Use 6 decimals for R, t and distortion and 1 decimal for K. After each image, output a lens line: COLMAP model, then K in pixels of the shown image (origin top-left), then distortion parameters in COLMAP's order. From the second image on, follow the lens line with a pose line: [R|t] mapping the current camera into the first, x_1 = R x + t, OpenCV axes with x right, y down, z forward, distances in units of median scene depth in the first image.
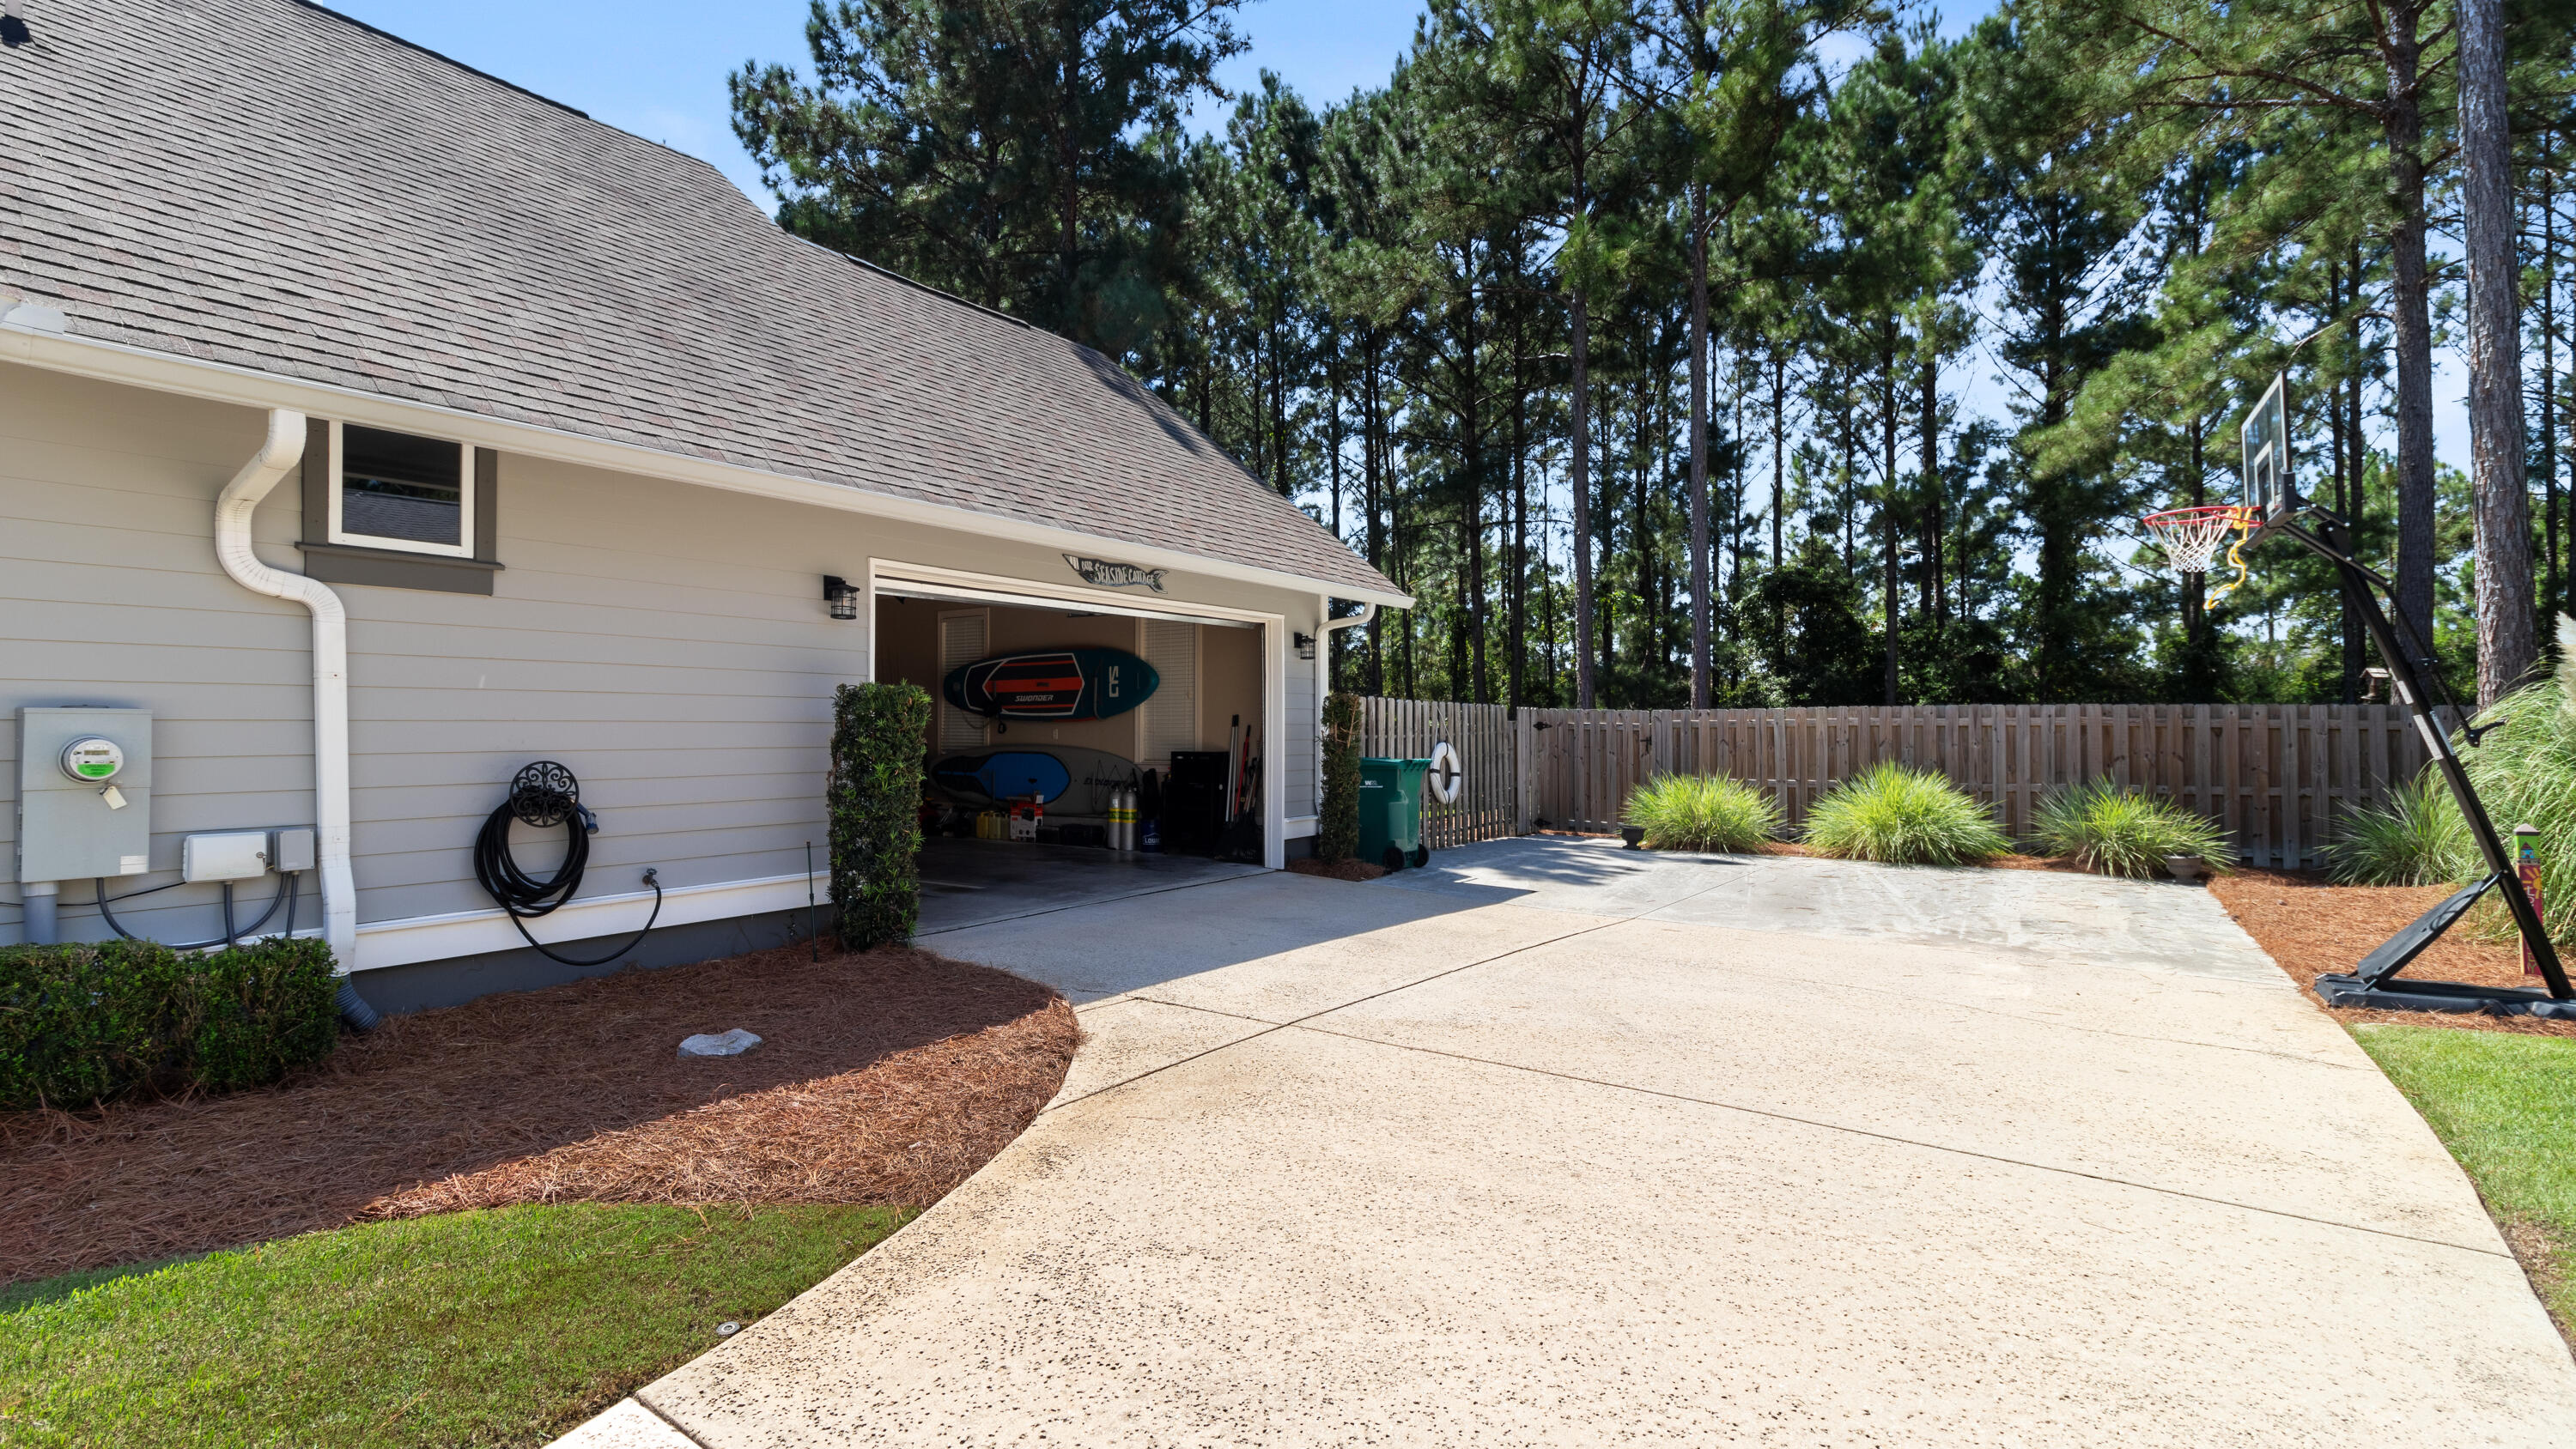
lens RADIAL K [[1283.0, 0, 1283.2], [0, 1283.0, 576.3], [0, 0, 1]] dist [0.001011, 0.000657]
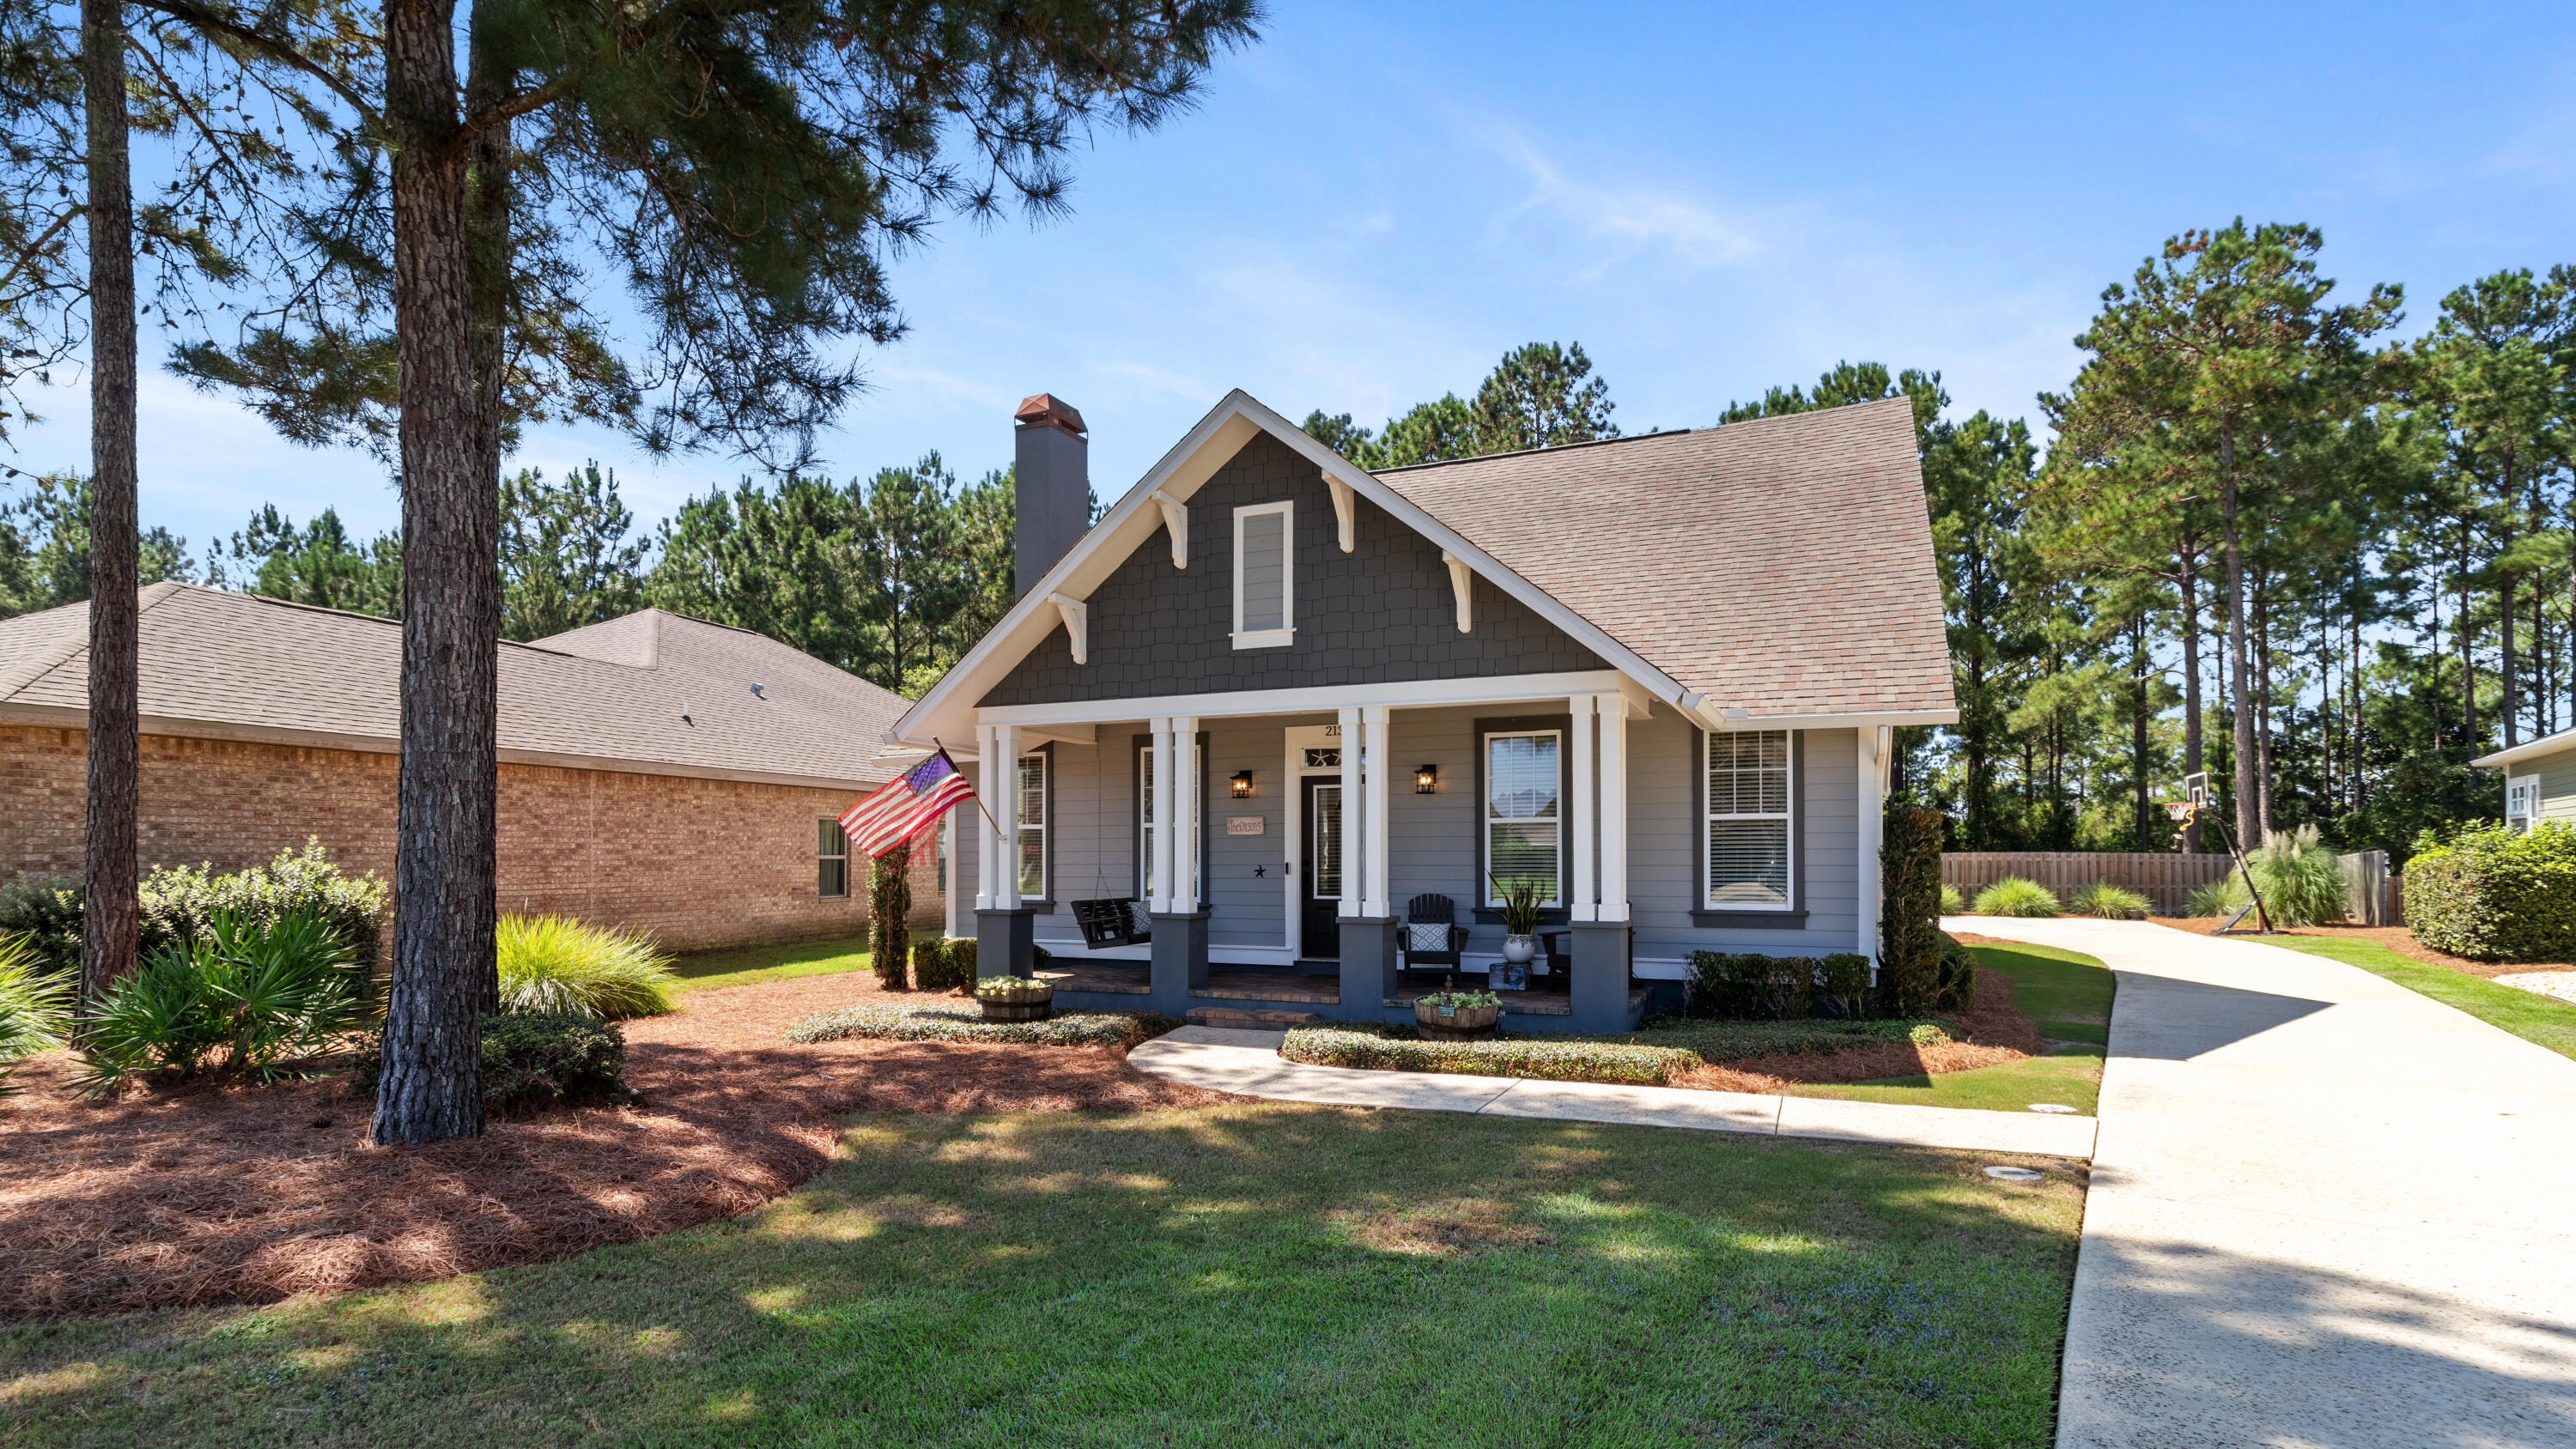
lens RADIAL K [[1257.6, 0, 1286.8], [0, 1257.6, 768.1], [0, 0, 1]] dist [0.002325, 0.000911]
pose [[0.987653, 0.014759, 0.155961, -1.291186], [-0.021029, 0.999032, 0.038629, -0.124308], [-0.155240, -0.041432, 0.987008, -1.150173]]
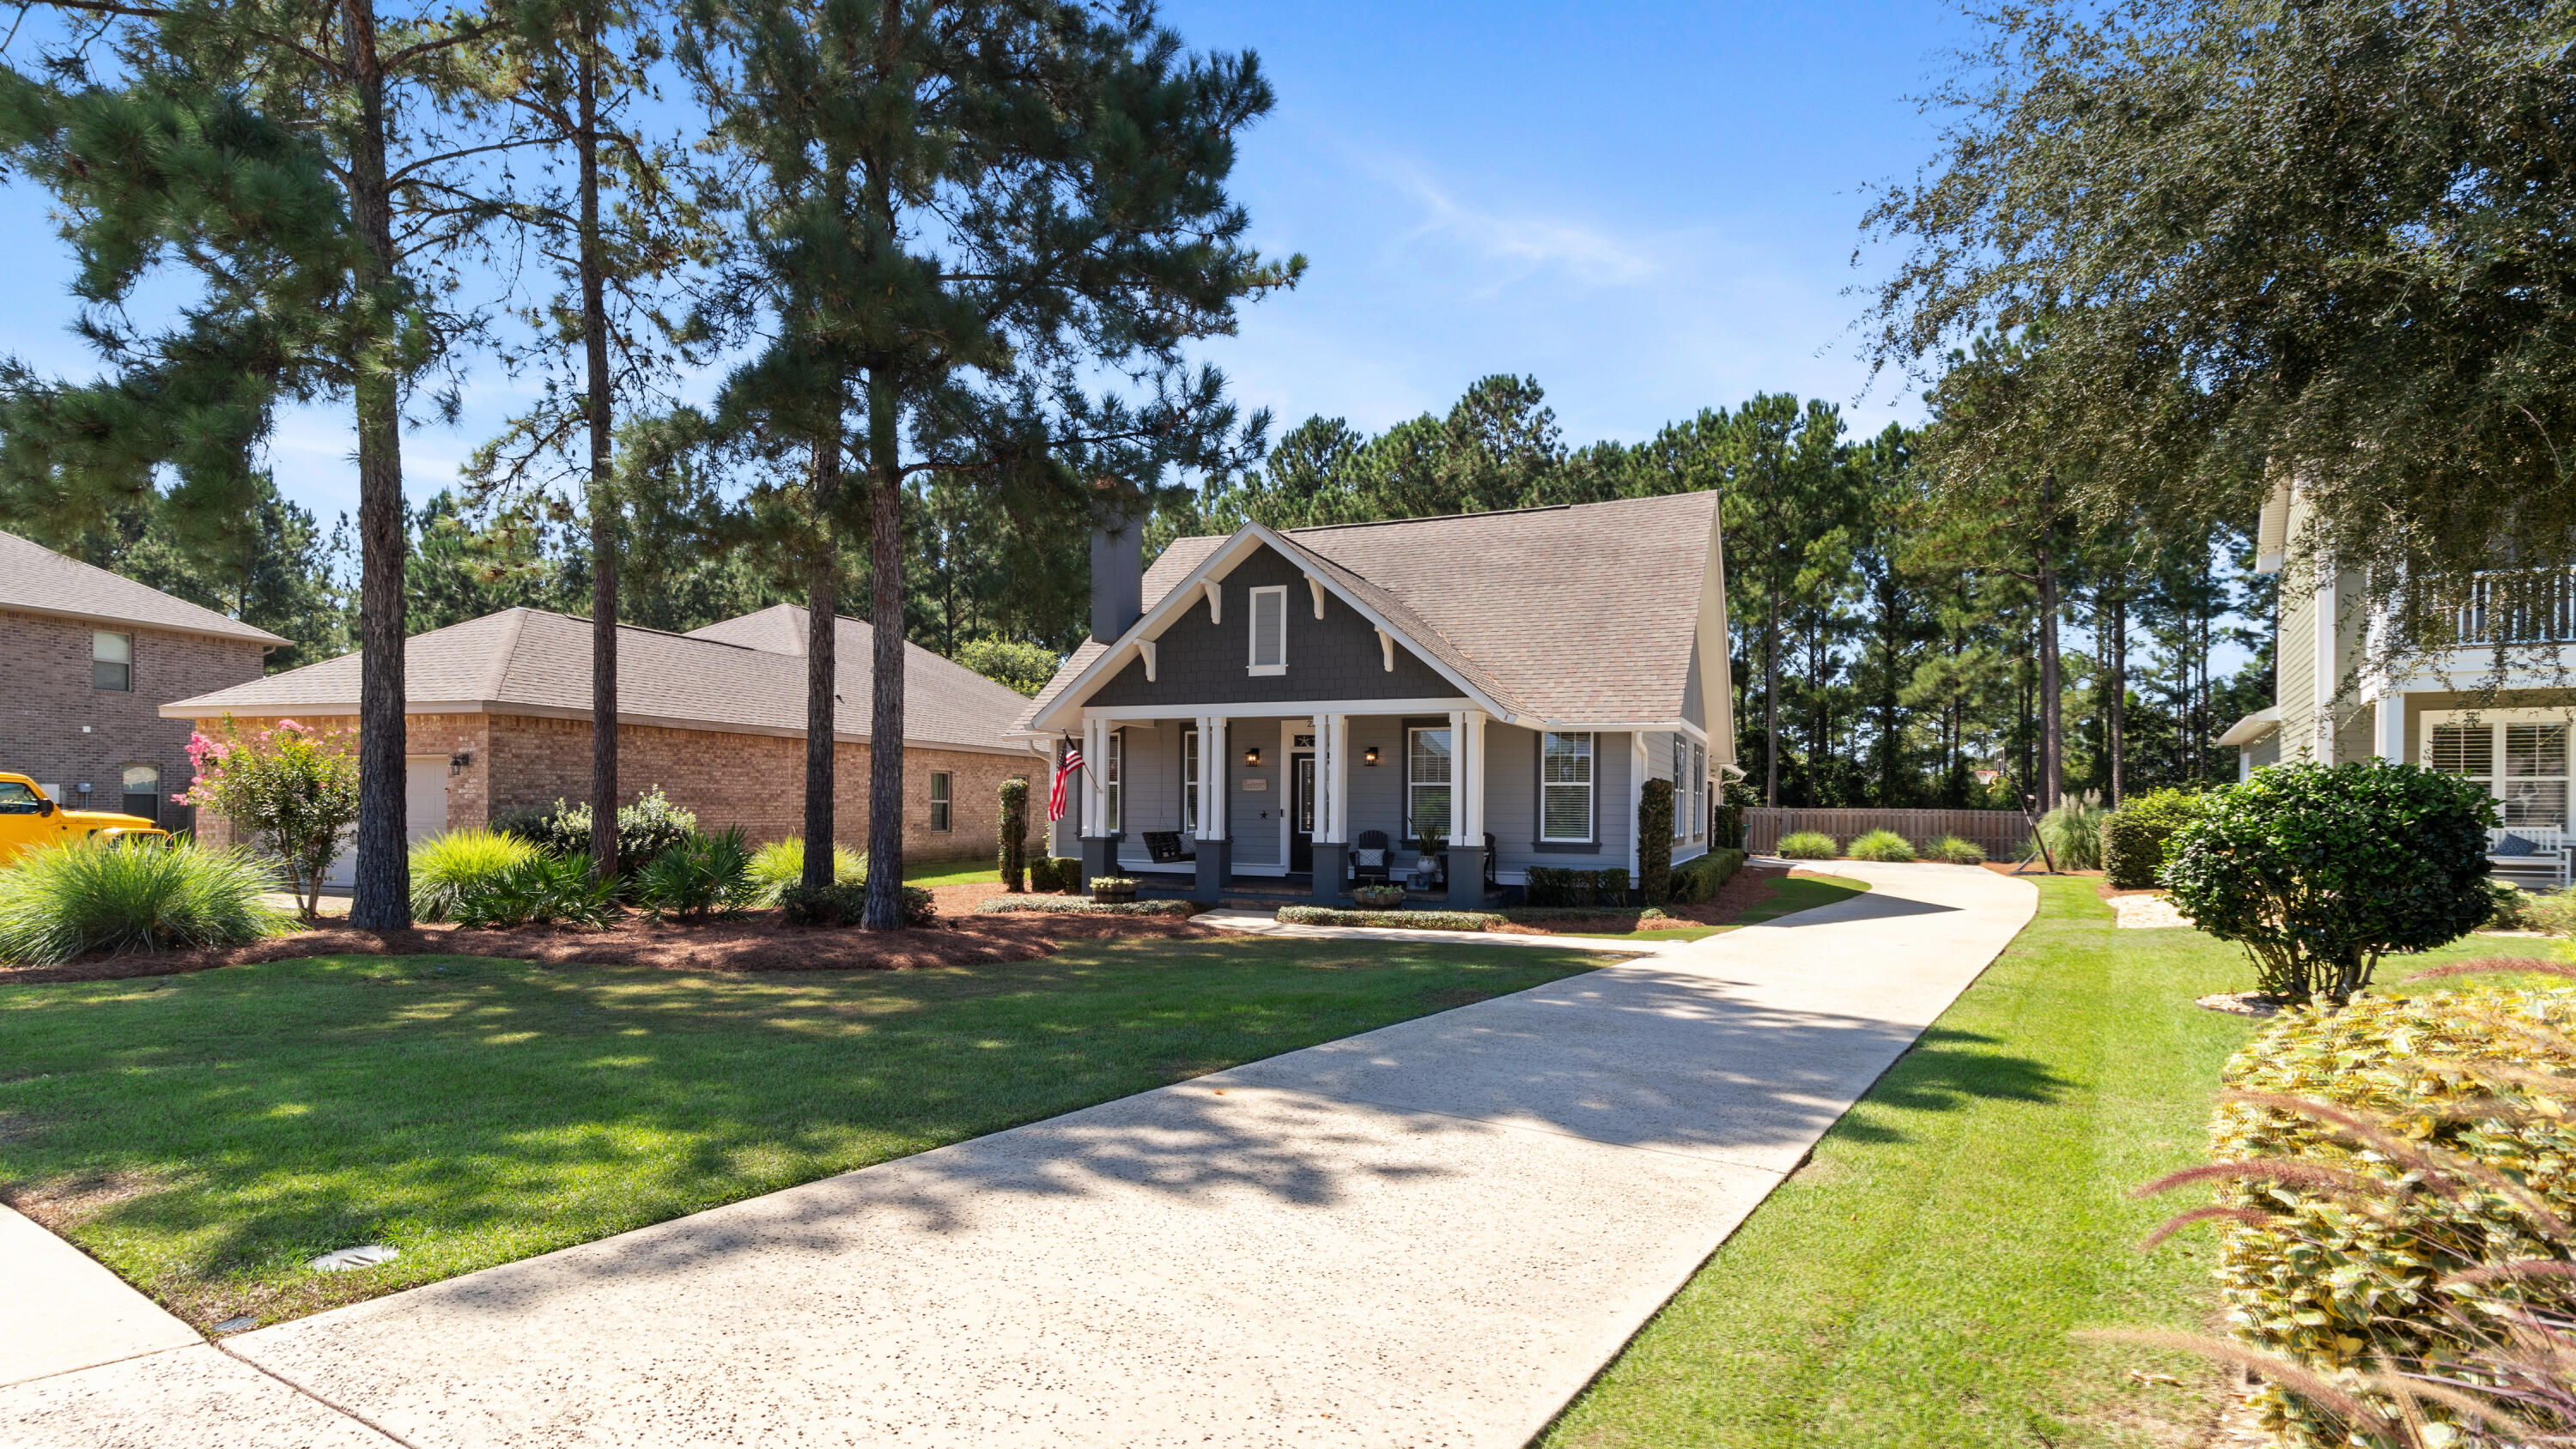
lens RADIAL K [[1268.7, 0, 1282.7], [0, 1268.7, 701.1], [0, 0, 1]] dist [0.000438, 0.000355]
pose [[0.987680, 0.027959, 0.153967, -1.376465], [-0.032576, 0.999090, 0.027547, -0.186720], [-0.153056, -0.032224, 0.987692, -1.705106]]
